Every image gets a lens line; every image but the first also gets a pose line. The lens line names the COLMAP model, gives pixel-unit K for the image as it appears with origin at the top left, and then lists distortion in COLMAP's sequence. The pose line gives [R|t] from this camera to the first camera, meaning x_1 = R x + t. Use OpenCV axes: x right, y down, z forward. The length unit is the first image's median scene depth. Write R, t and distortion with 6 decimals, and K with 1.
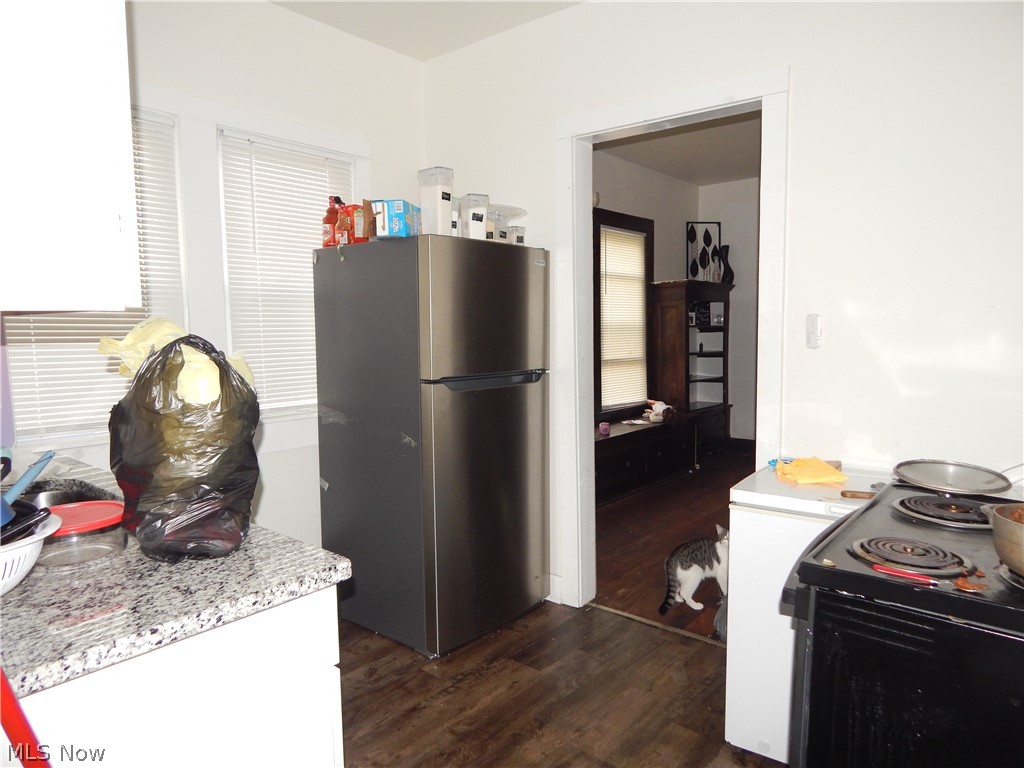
lens RADIAL K [[662.3, 0, 512.0], [0, 662.3, 384.0], [0, 0, 1]] dist [-0.005607, -0.002267]
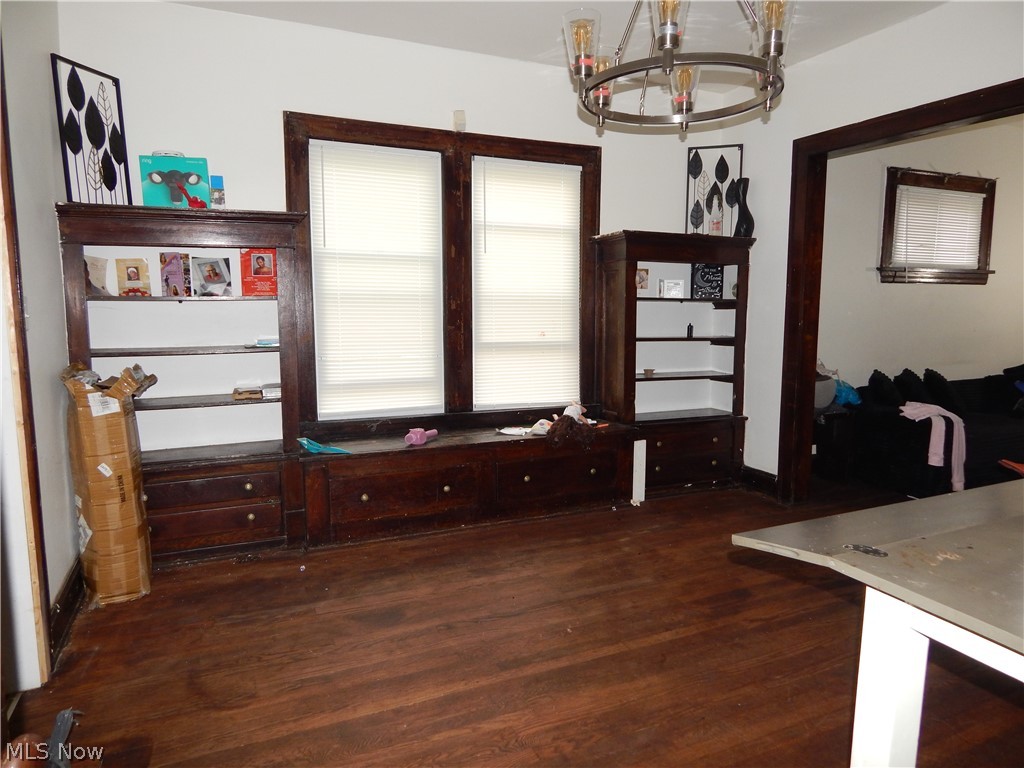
lens RADIAL K [[663.9, 0, 512.0], [0, 663.9, 384.0], [0, 0, 1]] dist [-0.007032, -0.007383]
pose [[0.902928, 0.070606, -0.423954, 0.407035], [-0.051714, 0.997095, 0.055919, -0.028147], [0.426670, -0.028566, 0.903956, 0.288976]]
